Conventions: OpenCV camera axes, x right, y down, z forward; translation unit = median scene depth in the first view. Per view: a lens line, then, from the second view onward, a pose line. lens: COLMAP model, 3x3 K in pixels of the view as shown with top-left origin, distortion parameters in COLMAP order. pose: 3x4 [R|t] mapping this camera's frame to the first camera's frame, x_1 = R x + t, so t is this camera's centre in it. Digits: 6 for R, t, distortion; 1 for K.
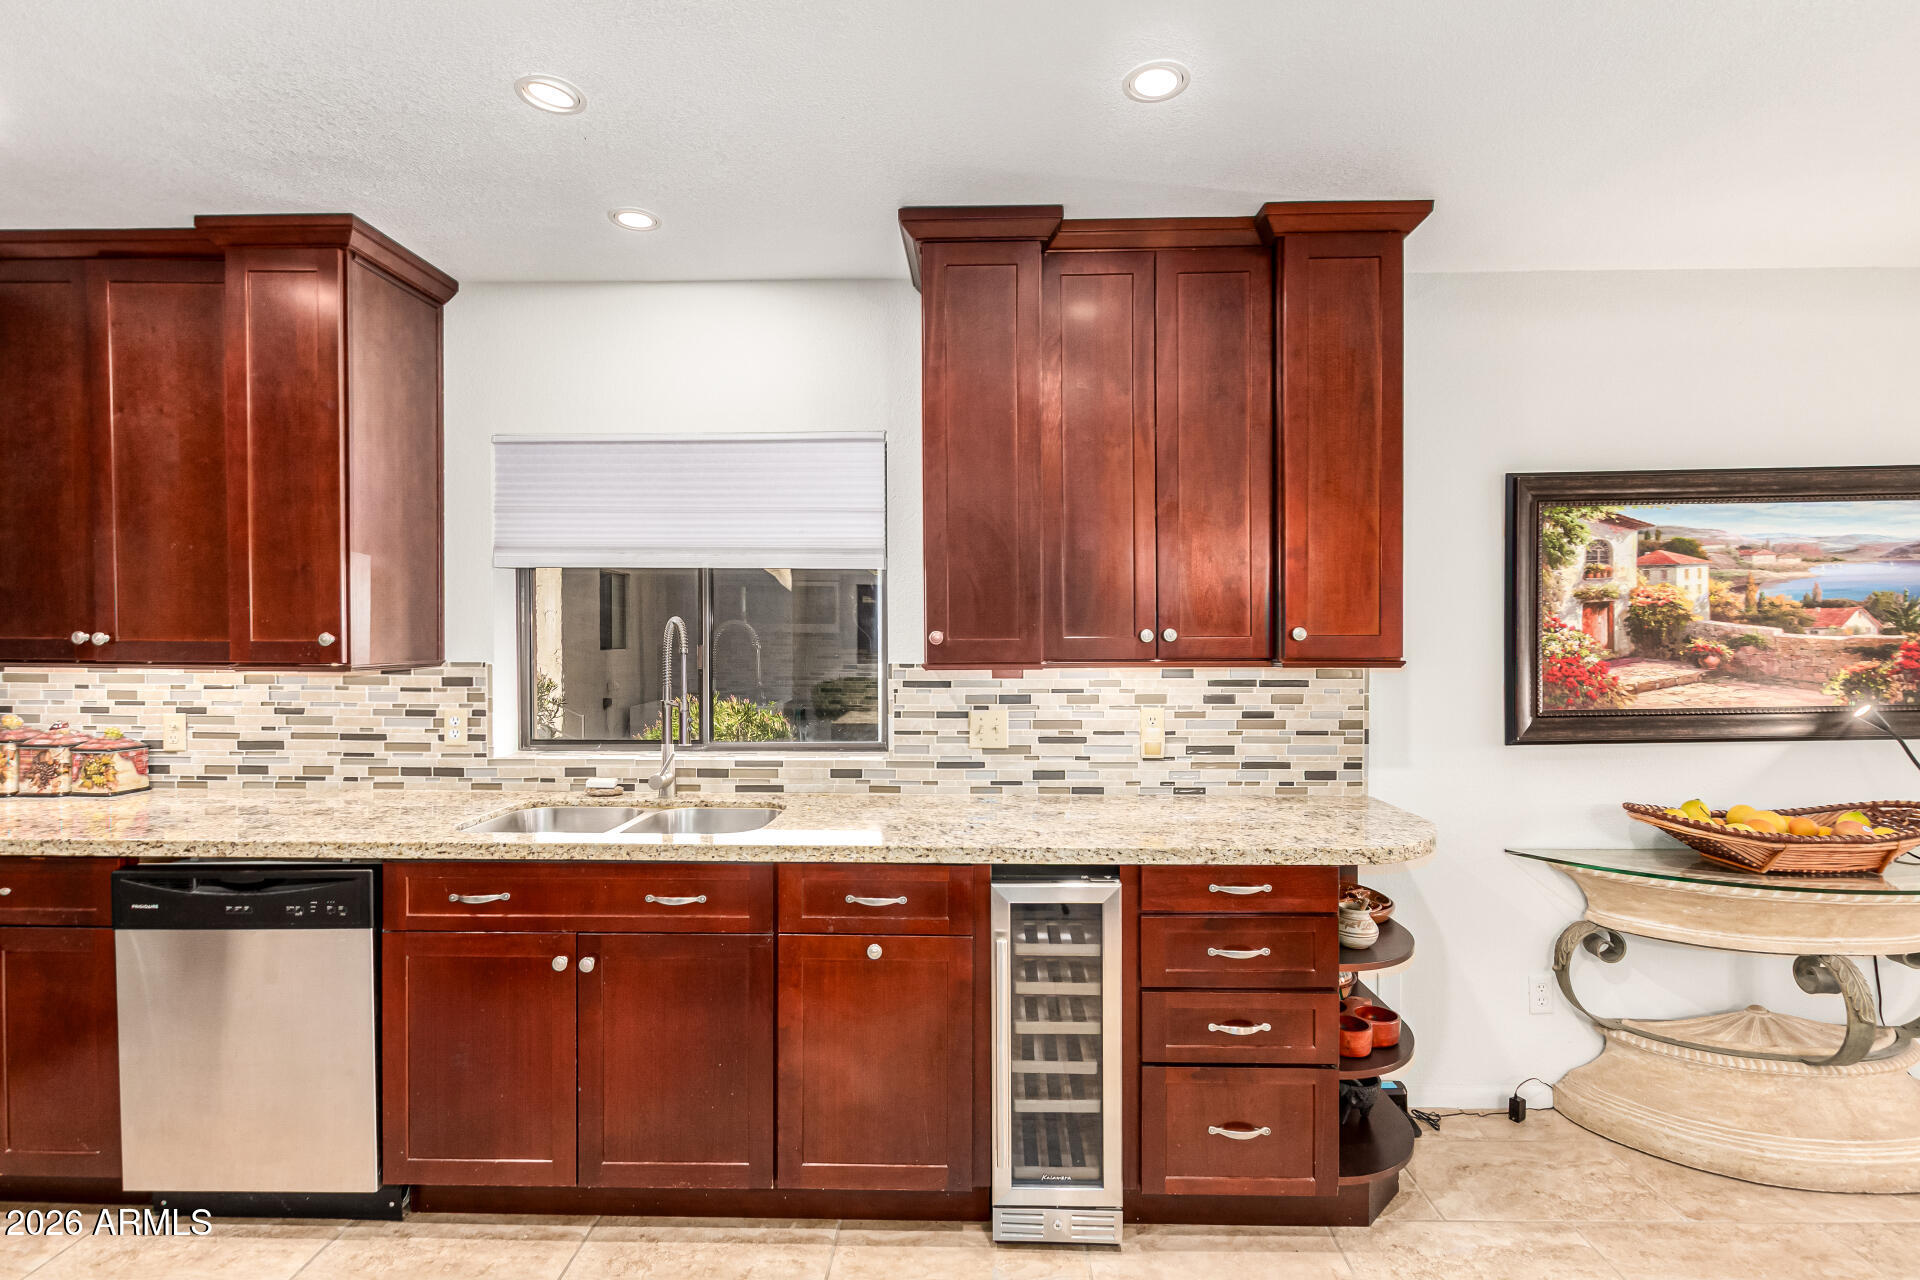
lens RADIAL K [[877.0, 0, 959.2], [0, 877.0, 638.6], [0, 0, 1]] dist [-0.000322, -0.000188]
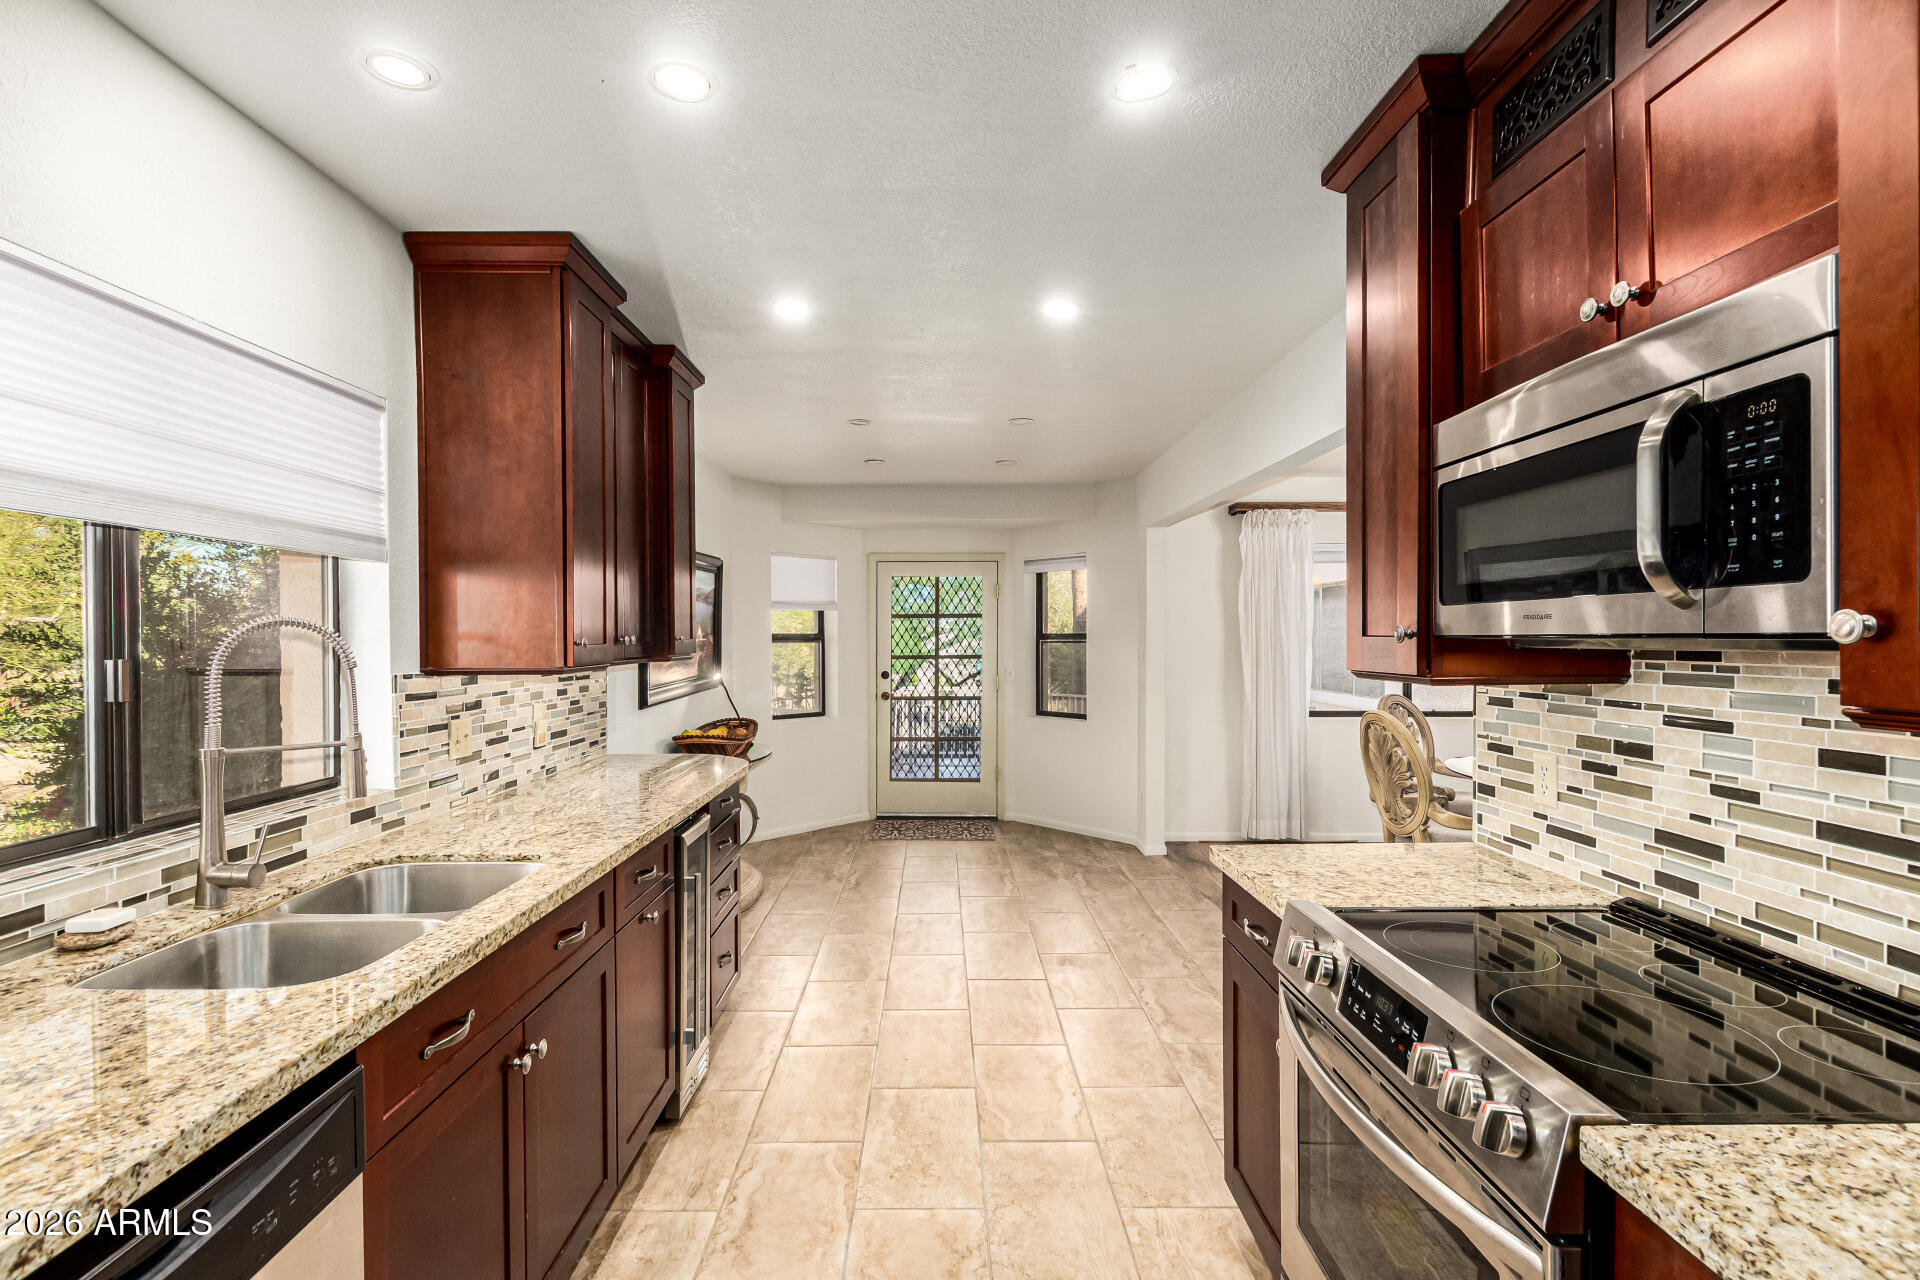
lens RADIAL K [[877.0, 0, 956.8], [0, 877.0, 640.0], [0, 0, 1]] dist [-0.000322, -0.000188]
pose [[-0.034135, -0.003712, 0.999410, -0.946769], [0.007999, 0.999960, 0.003988, -0.004670], [-0.999385, 0.008131, -0.034104, 0.485838]]
